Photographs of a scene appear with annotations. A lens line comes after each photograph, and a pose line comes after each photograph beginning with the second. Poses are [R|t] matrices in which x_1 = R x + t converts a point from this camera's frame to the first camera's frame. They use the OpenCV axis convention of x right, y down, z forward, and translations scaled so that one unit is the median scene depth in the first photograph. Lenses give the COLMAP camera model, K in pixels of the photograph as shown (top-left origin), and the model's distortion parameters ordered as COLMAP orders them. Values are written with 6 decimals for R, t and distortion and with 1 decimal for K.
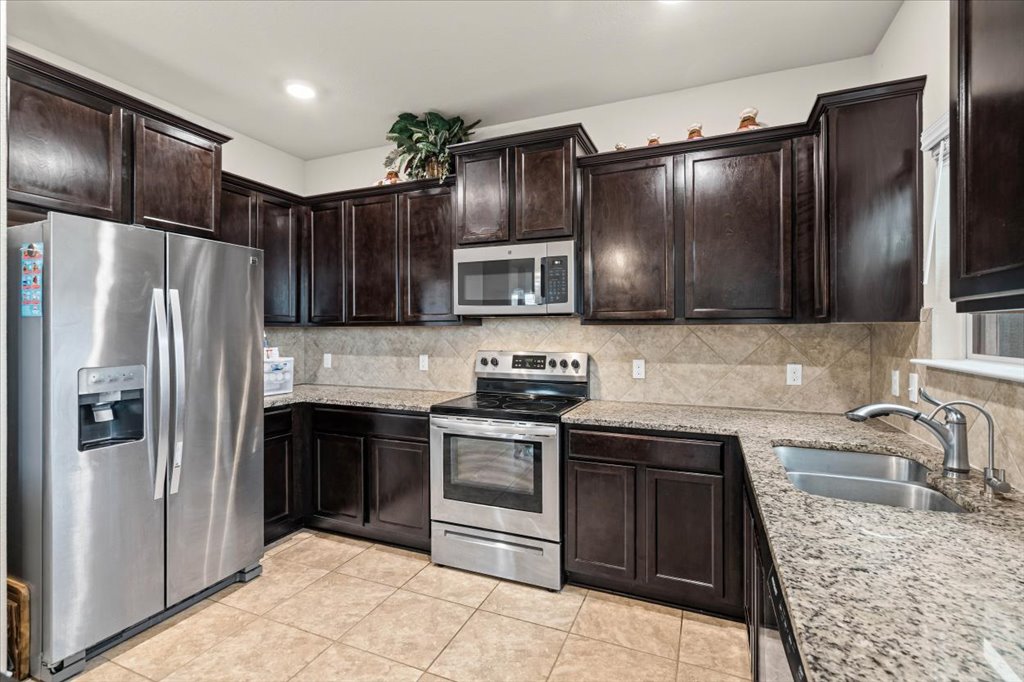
lens RADIAL K [[470.4, 0, 511.6], [0, 470.4, 337.2], [0, 0, 1]] dist [0.004872, 0.000234]
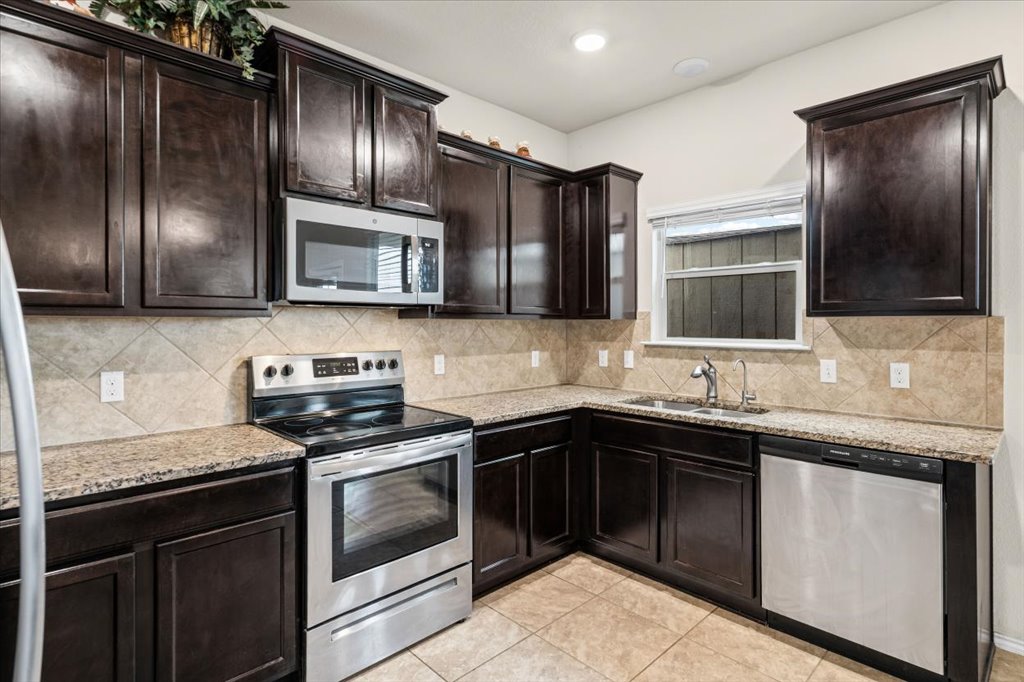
lens RADIAL K [[509.8, 0, 508.3], [0, 509.8, 330.9], [0, 0, 1]] dist [0.000460, 0.000047]
pose [[0.405835, -0.011342, 0.913876, -0.653575], [0.013636, 0.999887, 0.006353, -0.006023], [-0.913845, 0.009884, 0.405944, 0.466055]]
